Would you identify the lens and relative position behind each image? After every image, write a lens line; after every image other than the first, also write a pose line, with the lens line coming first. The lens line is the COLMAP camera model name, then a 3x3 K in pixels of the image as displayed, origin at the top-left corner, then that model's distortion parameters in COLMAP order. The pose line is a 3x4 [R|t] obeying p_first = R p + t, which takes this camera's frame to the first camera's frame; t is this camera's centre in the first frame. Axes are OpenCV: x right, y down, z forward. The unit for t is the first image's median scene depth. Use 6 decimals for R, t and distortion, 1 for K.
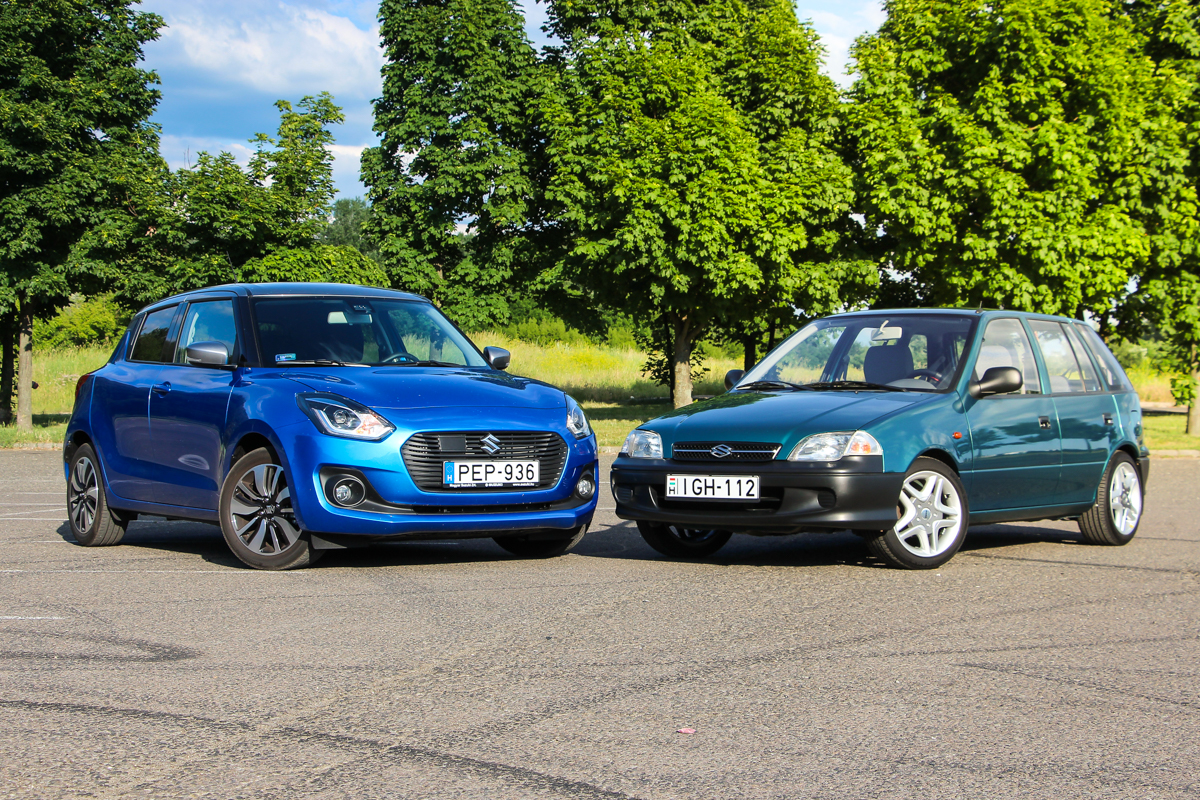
lens RADIAL K [[2039.6, 0, 600.0], [0, 2039.6, 400.0], [0, 0, 1]] dist [0.111788, 0.177617]
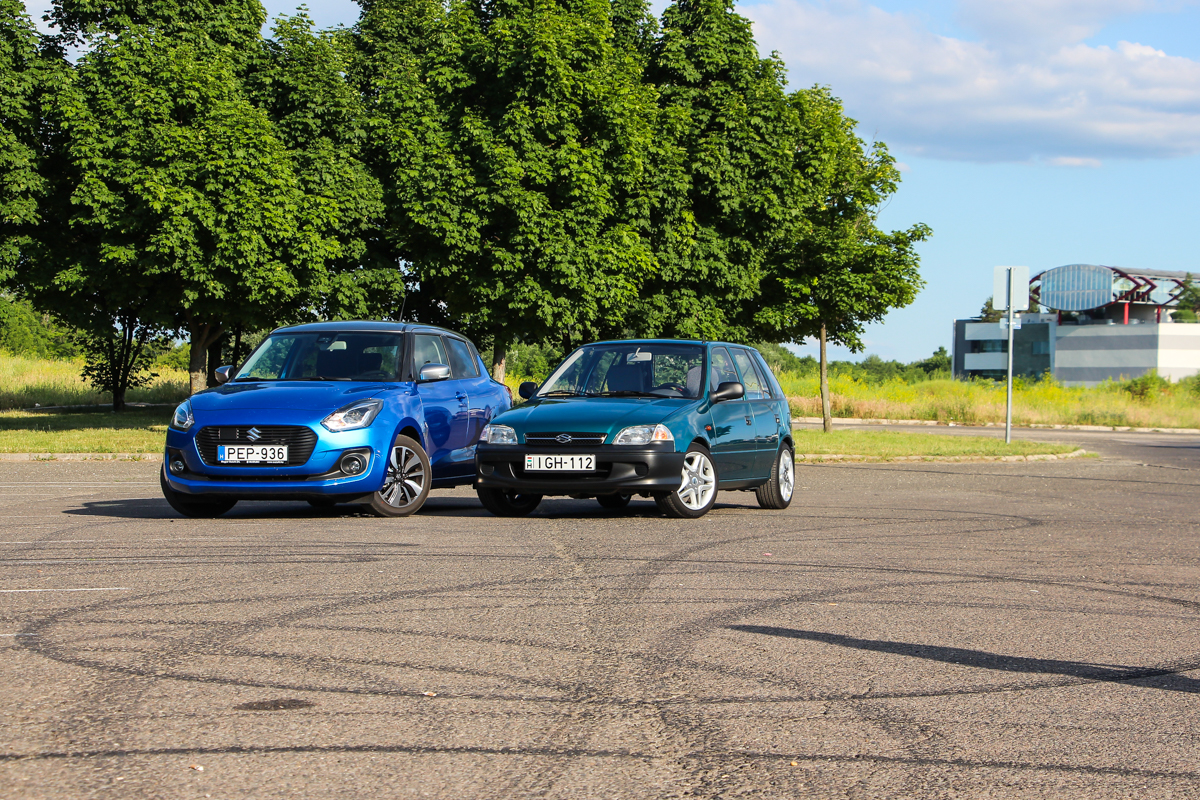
lens RADIAL K [[2535.5, 0, 596.3], [0, 2535.5, 368.0], [0, 0, 1]] dist [0.280571, 0.540755]
pose [[0.955958, 0.005500, 0.293451, -0.148830], [-0.000668, 0.999863, -0.016561, 0.001456], [-0.293502, 0.015636, 0.955831, -0.246282]]
